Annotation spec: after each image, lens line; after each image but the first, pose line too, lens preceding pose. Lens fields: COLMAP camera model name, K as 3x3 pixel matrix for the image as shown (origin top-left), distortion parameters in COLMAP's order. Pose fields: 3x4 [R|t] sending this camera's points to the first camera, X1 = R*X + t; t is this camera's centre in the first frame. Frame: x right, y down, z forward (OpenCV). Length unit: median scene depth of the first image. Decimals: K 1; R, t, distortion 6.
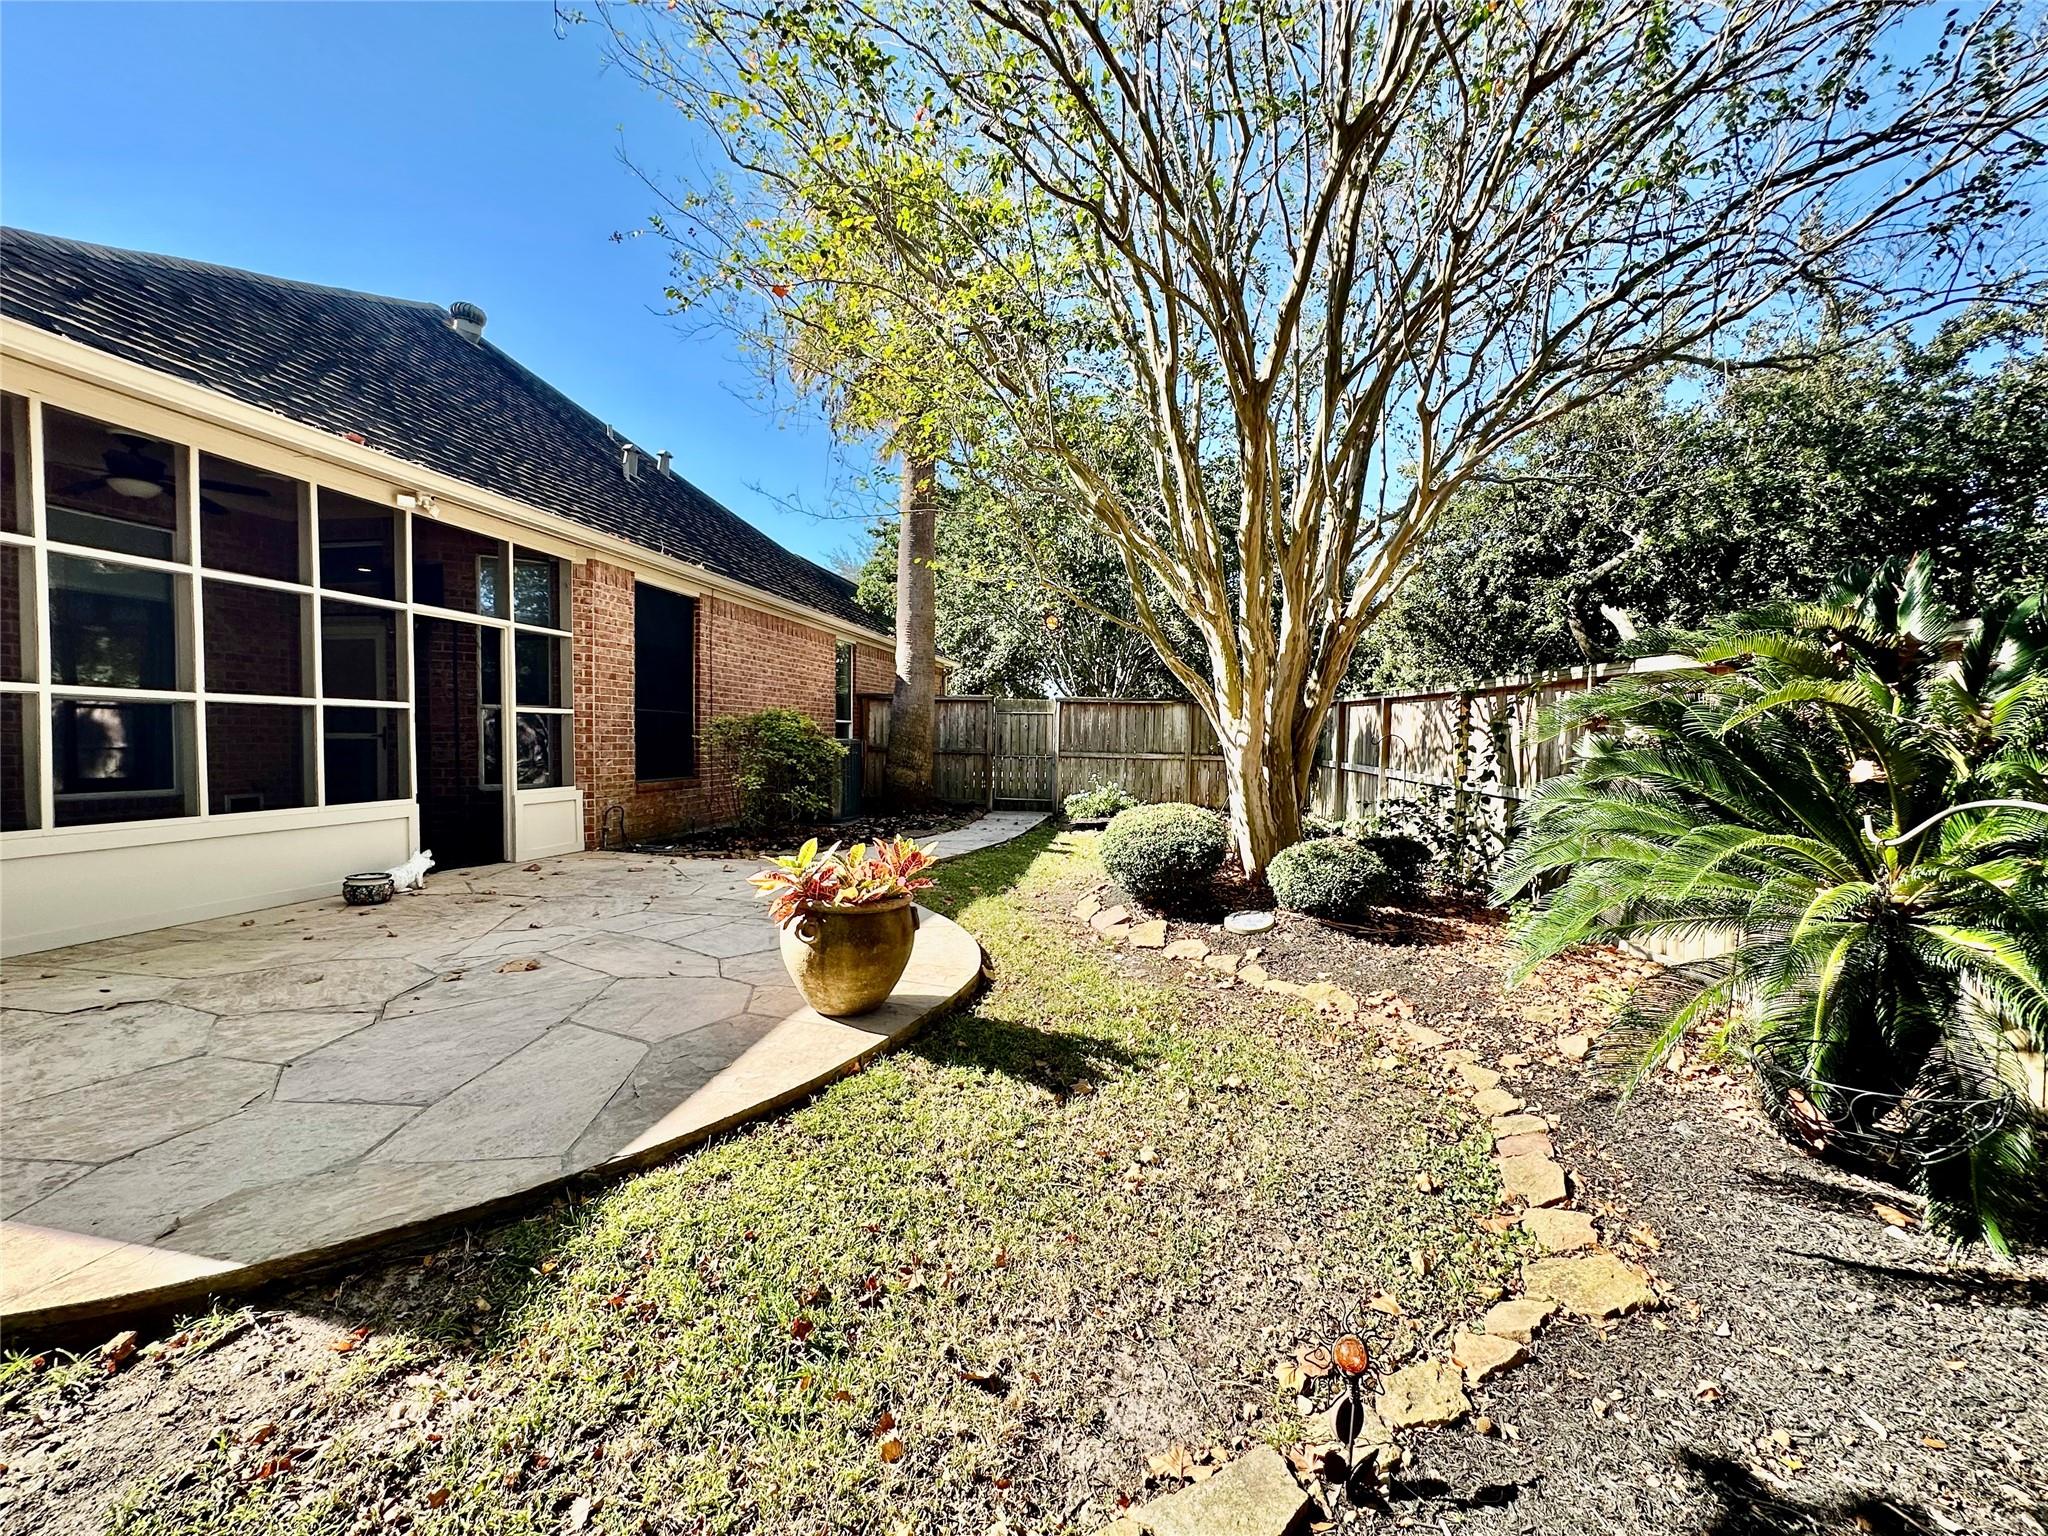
lens RADIAL K [[816.8, 0, 1026.2], [0, 816.8, 764.9], [0, 0, 1]] dist [-0.003671, 0.000818]
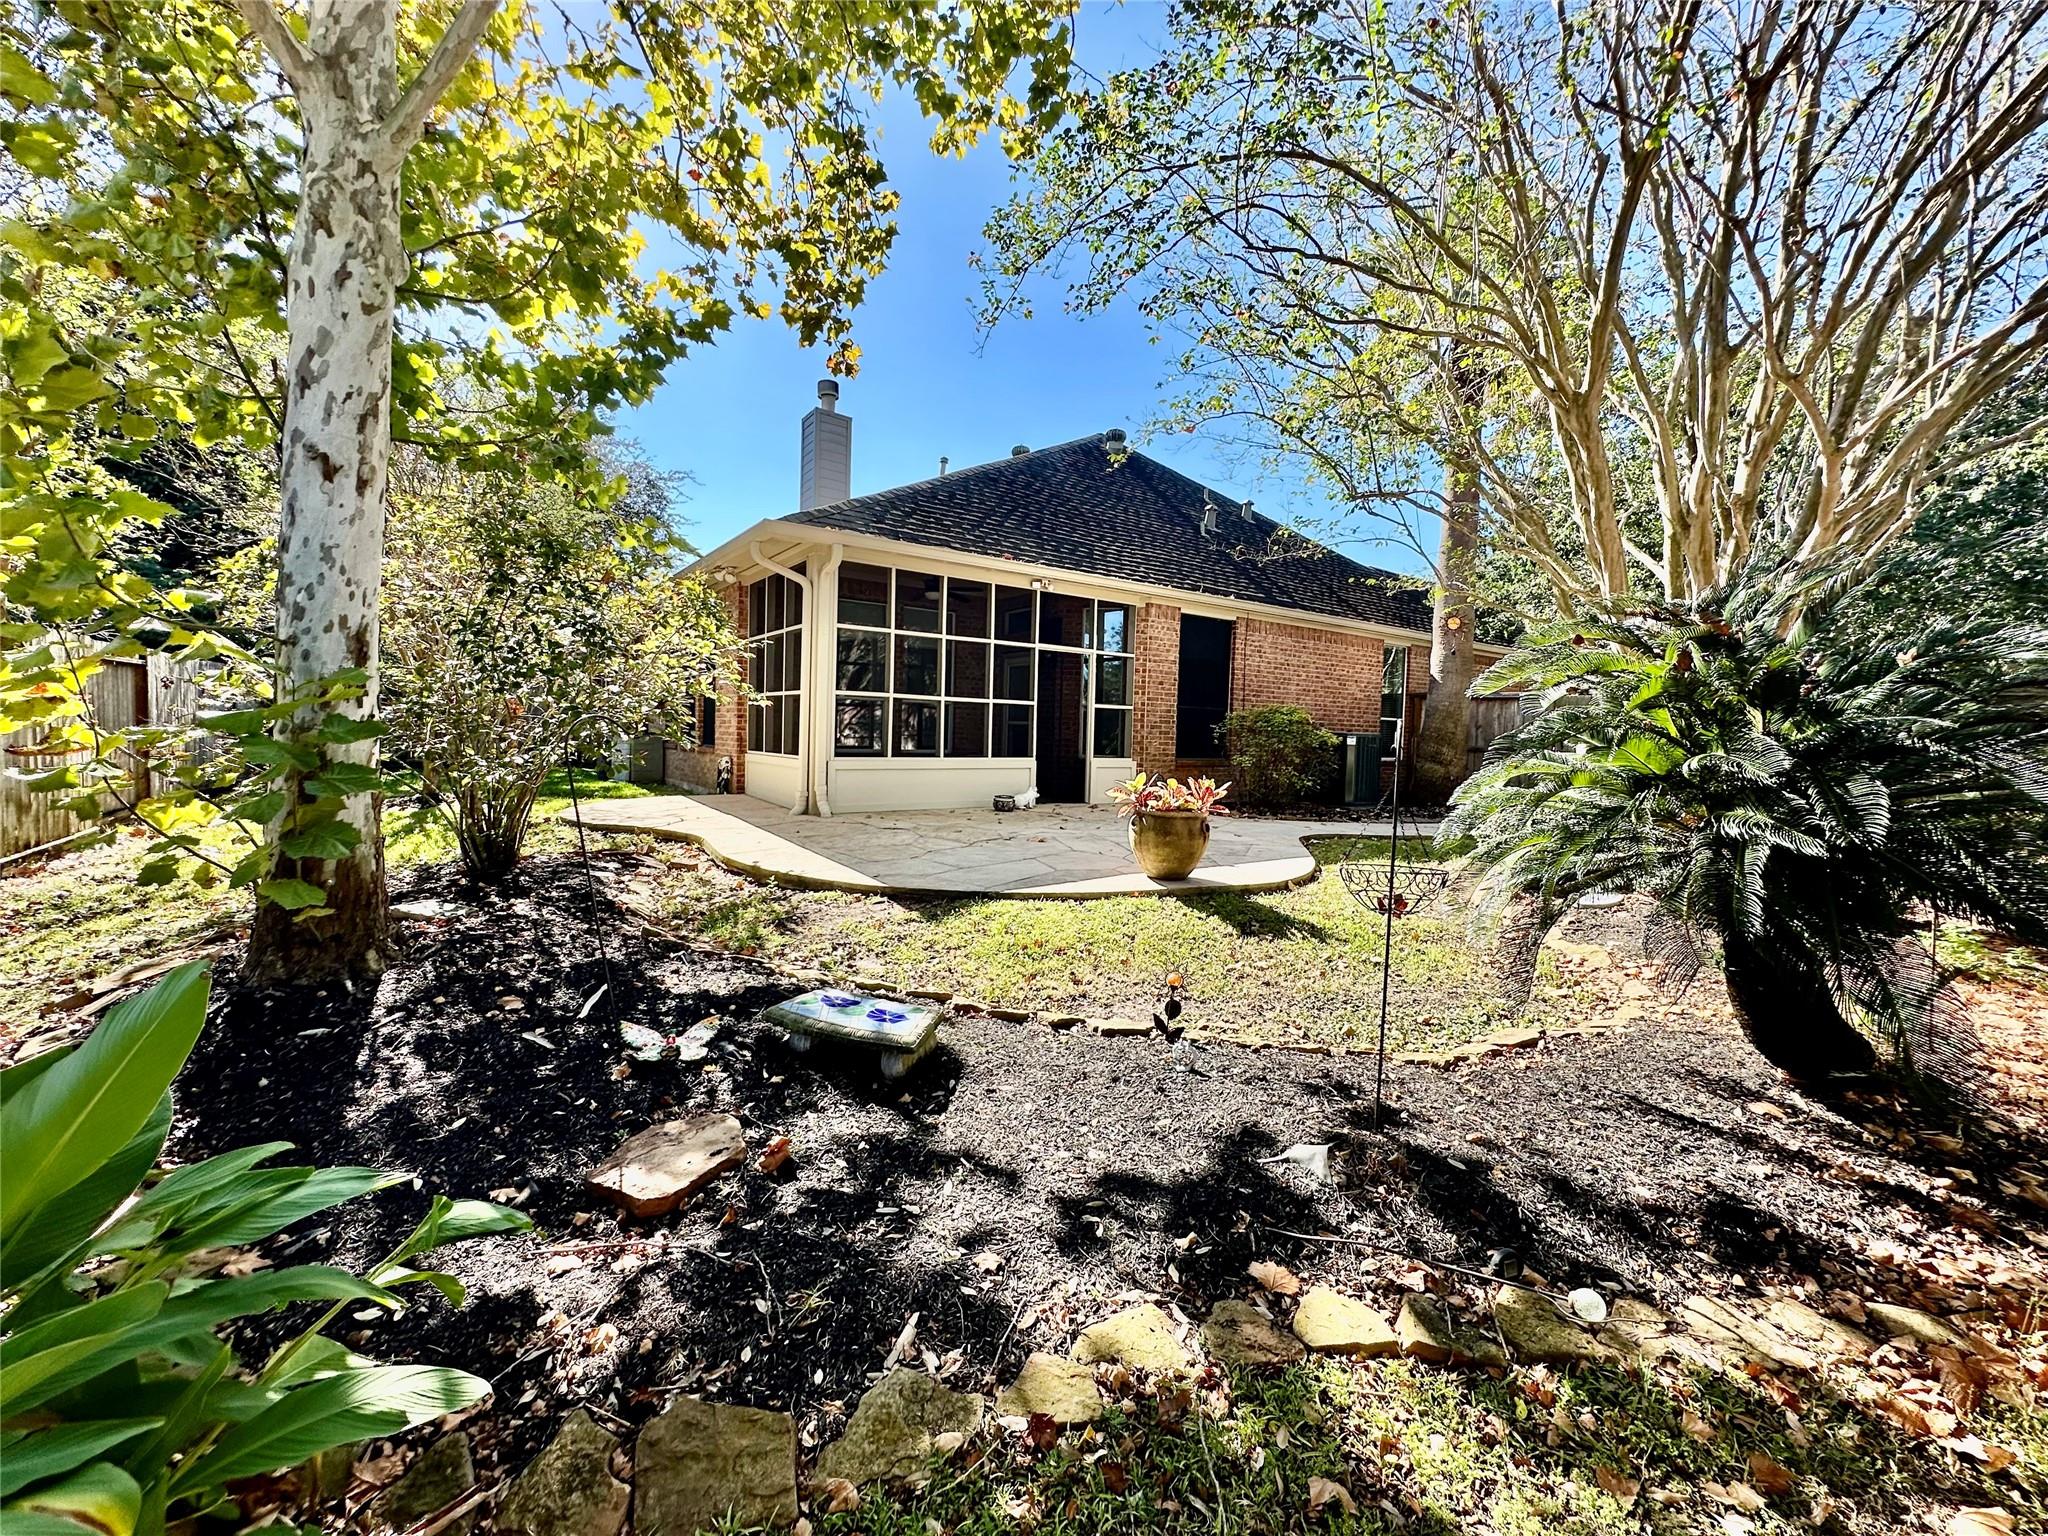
lens RADIAL K [[816.8, 0, 1023.2], [0, 816.8, 769.6], [0, 0, 1]] dist [-0.003671, 0.000818]
pose [[0.707179, 0.043412, -0.705700, 0.415516], [-0.046069, 0.998821, 0.015279, 0.038463], [0.705532, 0.021706, 0.708346, -0.215143]]
